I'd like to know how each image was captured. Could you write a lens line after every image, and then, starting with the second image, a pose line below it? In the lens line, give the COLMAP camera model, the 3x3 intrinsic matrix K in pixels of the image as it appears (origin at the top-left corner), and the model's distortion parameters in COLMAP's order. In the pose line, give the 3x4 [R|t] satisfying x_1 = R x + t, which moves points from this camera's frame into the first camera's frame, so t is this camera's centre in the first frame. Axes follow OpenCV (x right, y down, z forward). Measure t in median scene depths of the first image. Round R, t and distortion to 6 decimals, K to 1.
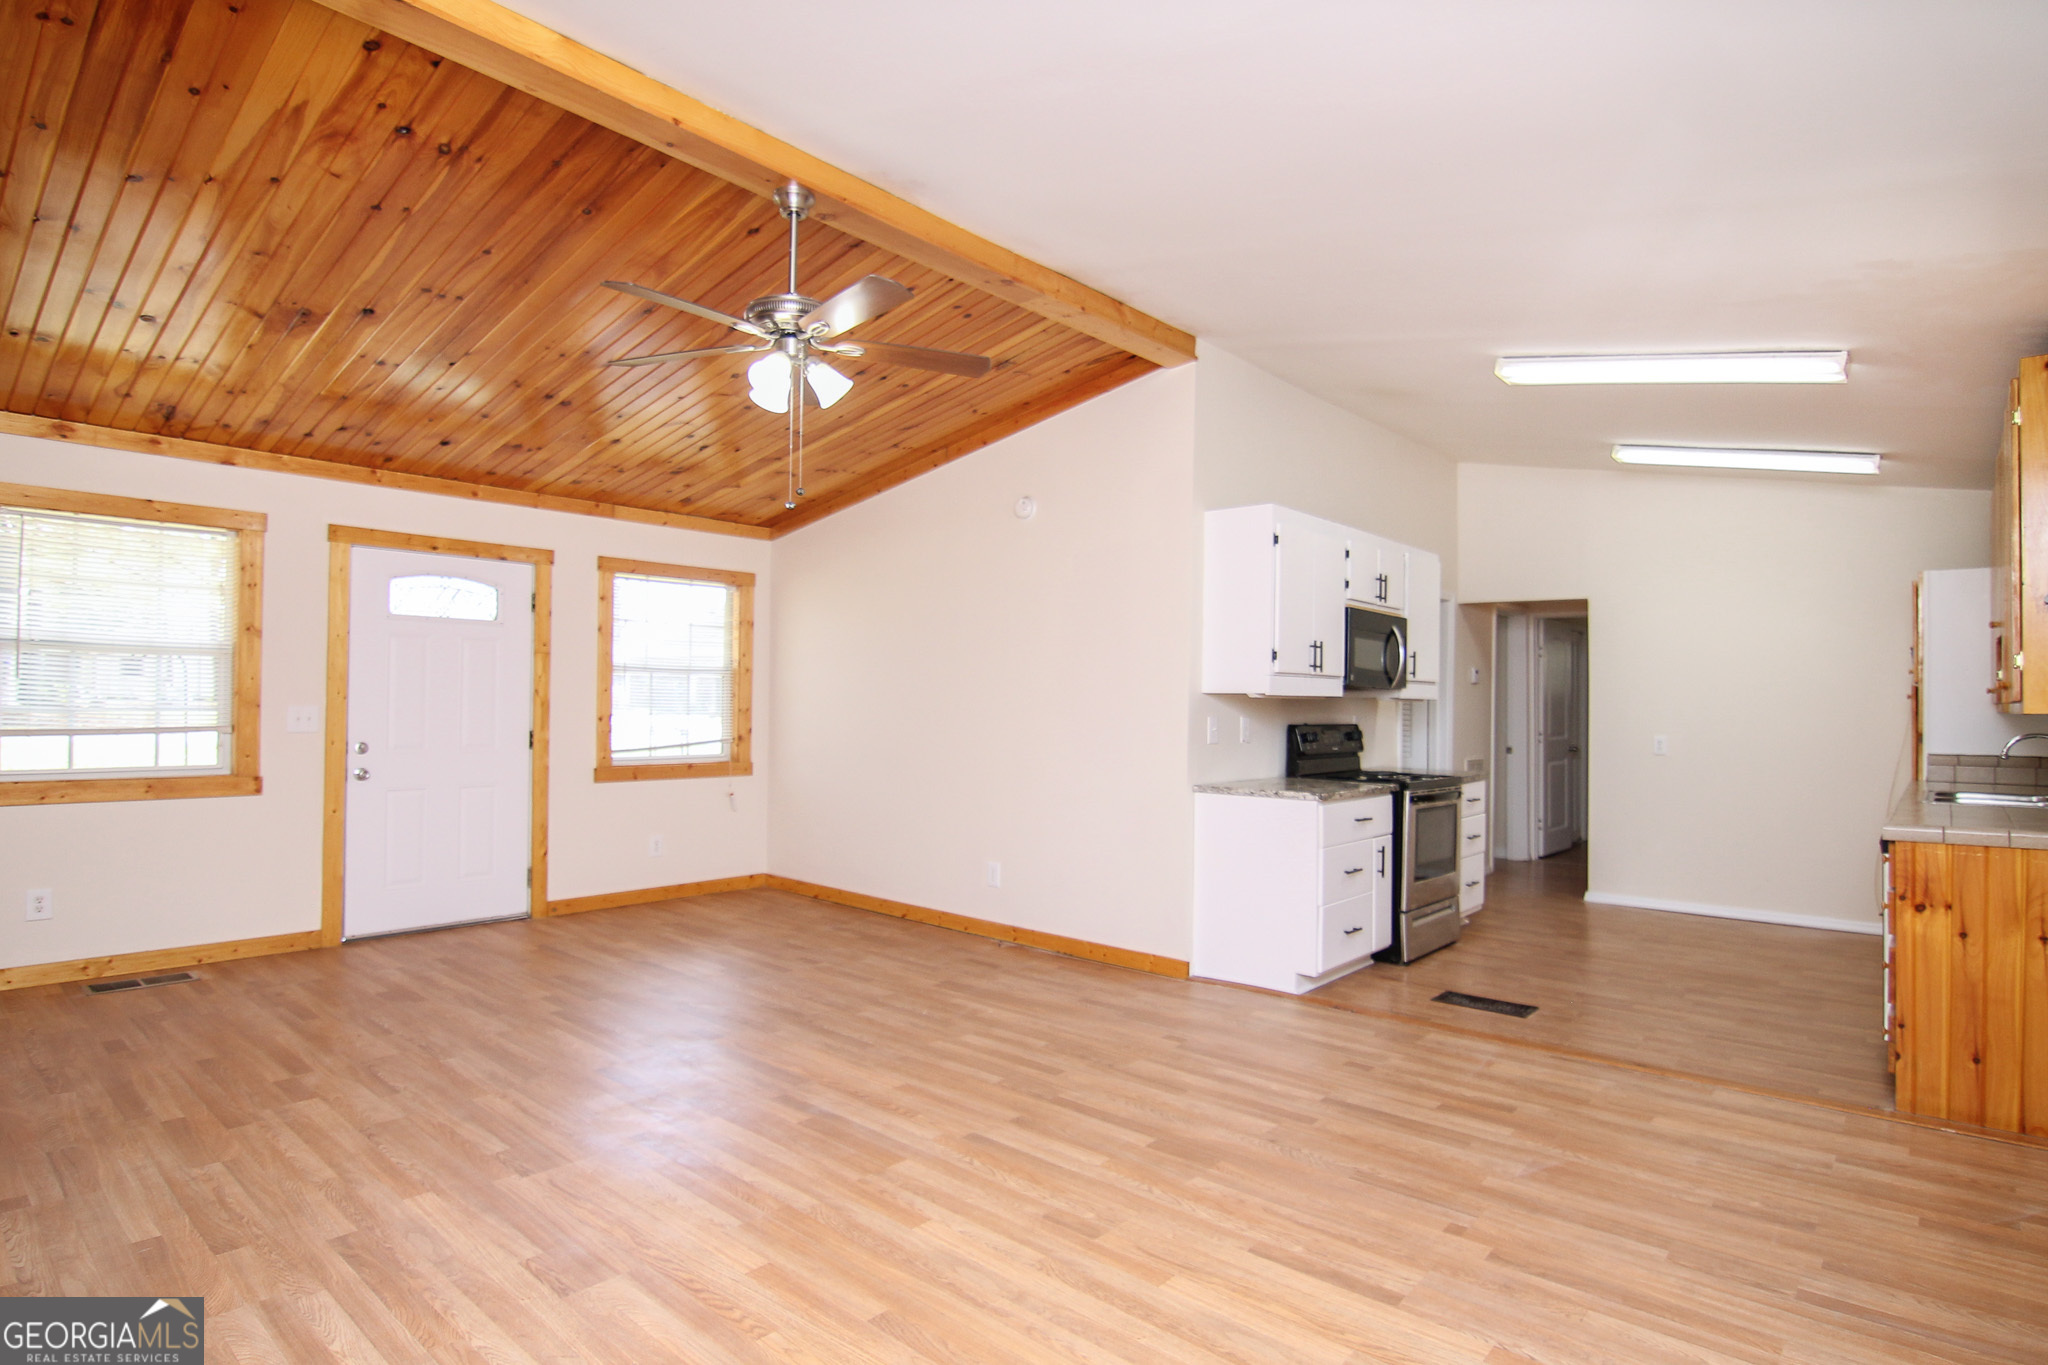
lens RADIAL K [[1074.7, 0, 1036.7], [0, 1074.7, 701.2], [0, 0, 1]] dist [-0.001153, -0.011068]
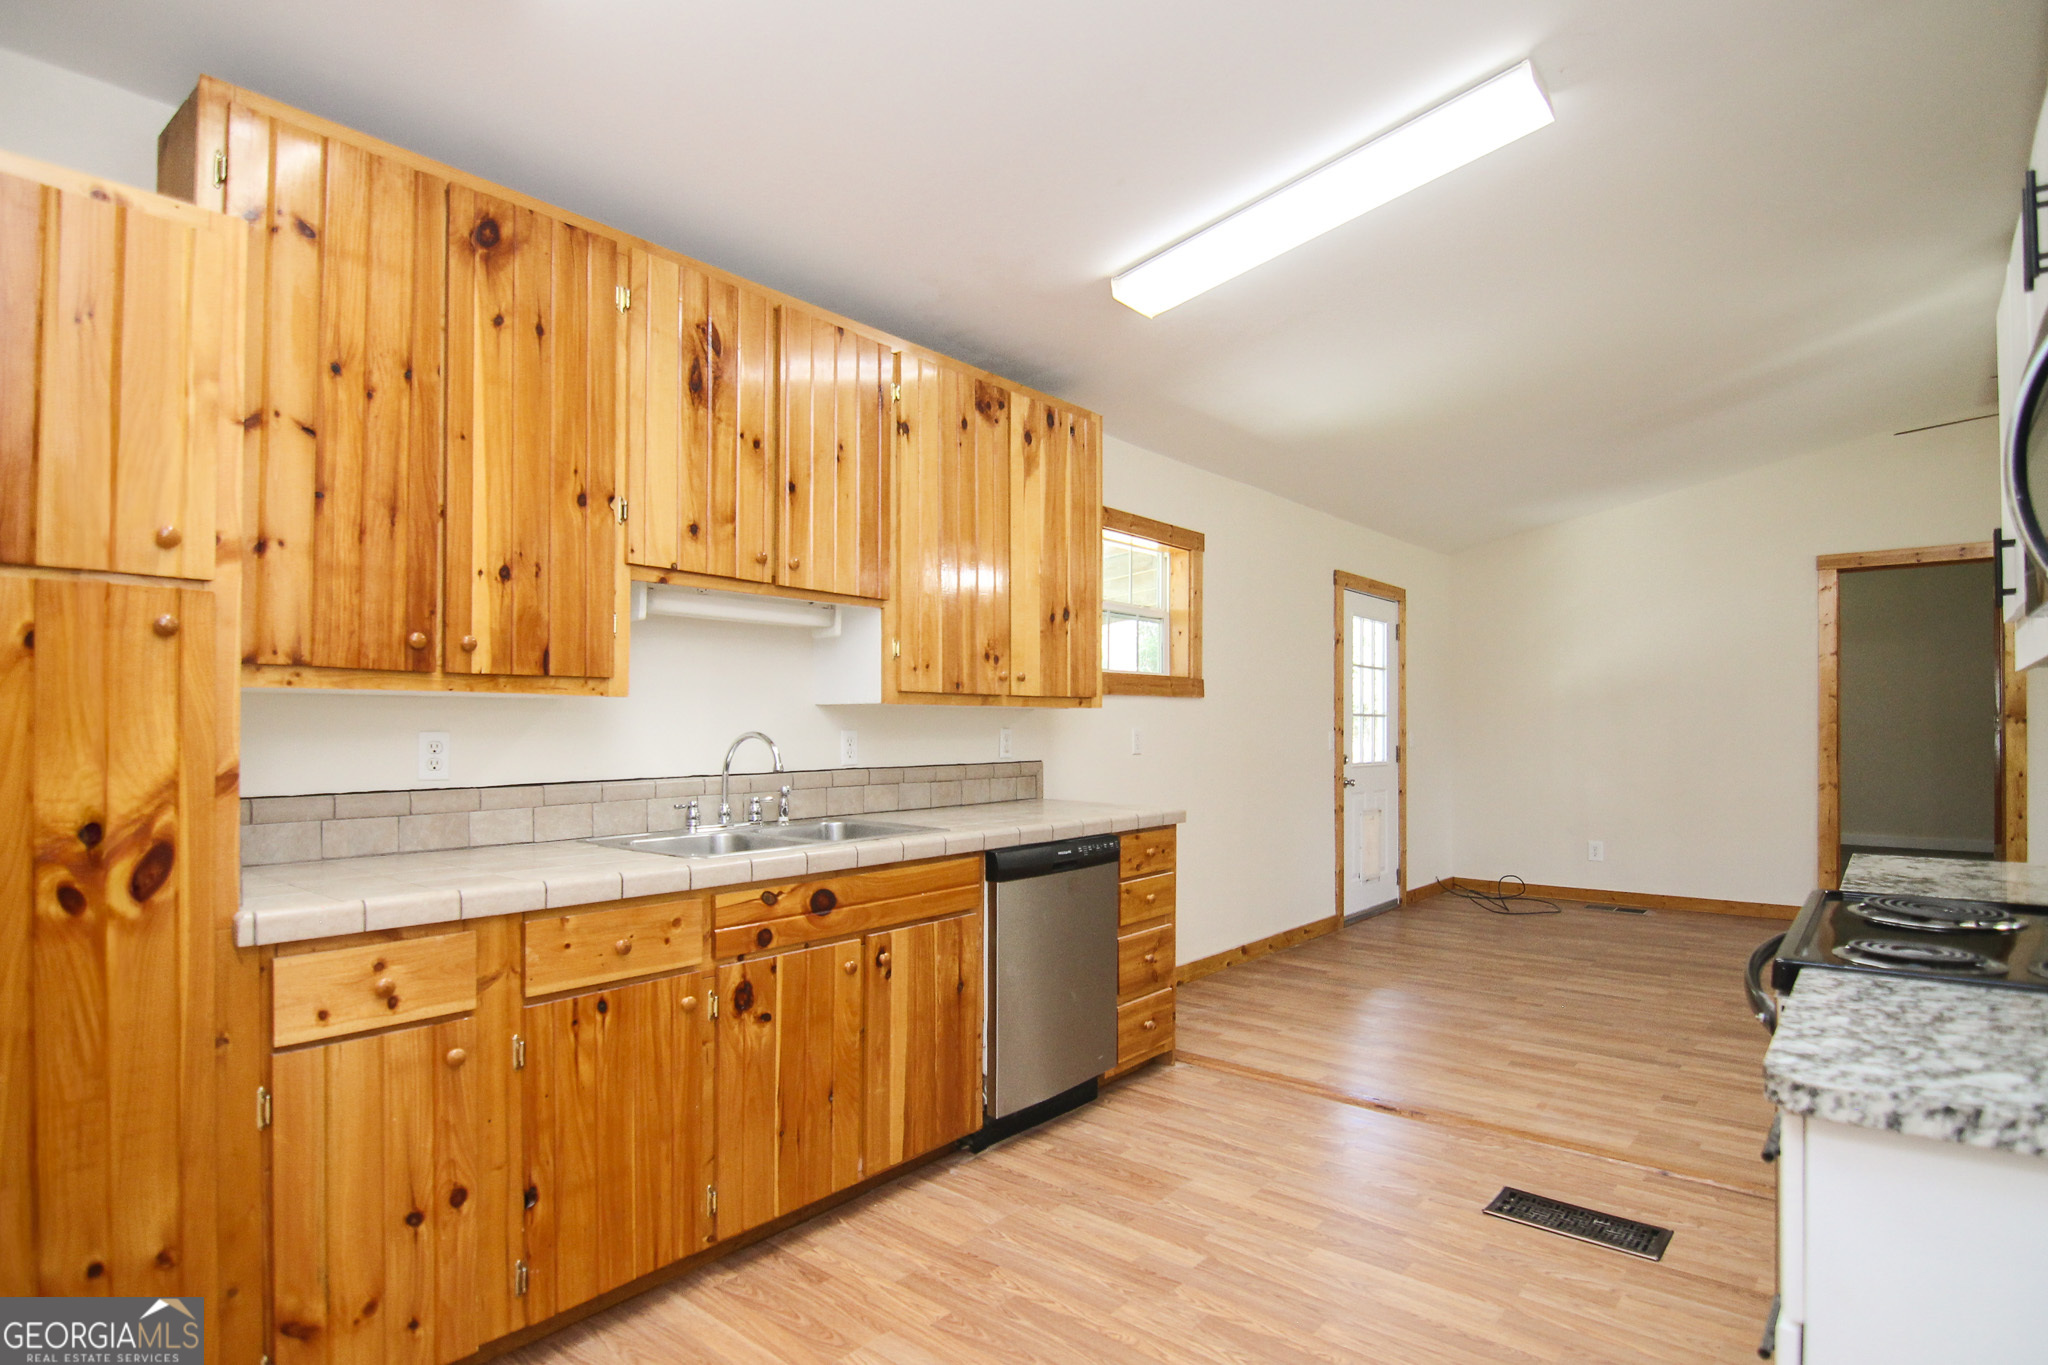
lens RADIAL K [[1074.7, 0, 1028.7], [0, 1074.7, 712.5], [0, 0, 1]] dist [-0.001153, -0.011068]
pose [[-0.999724, -0.009998, -0.021257, 0.920023], [-0.009726, 0.999870, -0.012869, 0.026657], [0.021383, -0.012658, -0.999691, 1.994340]]
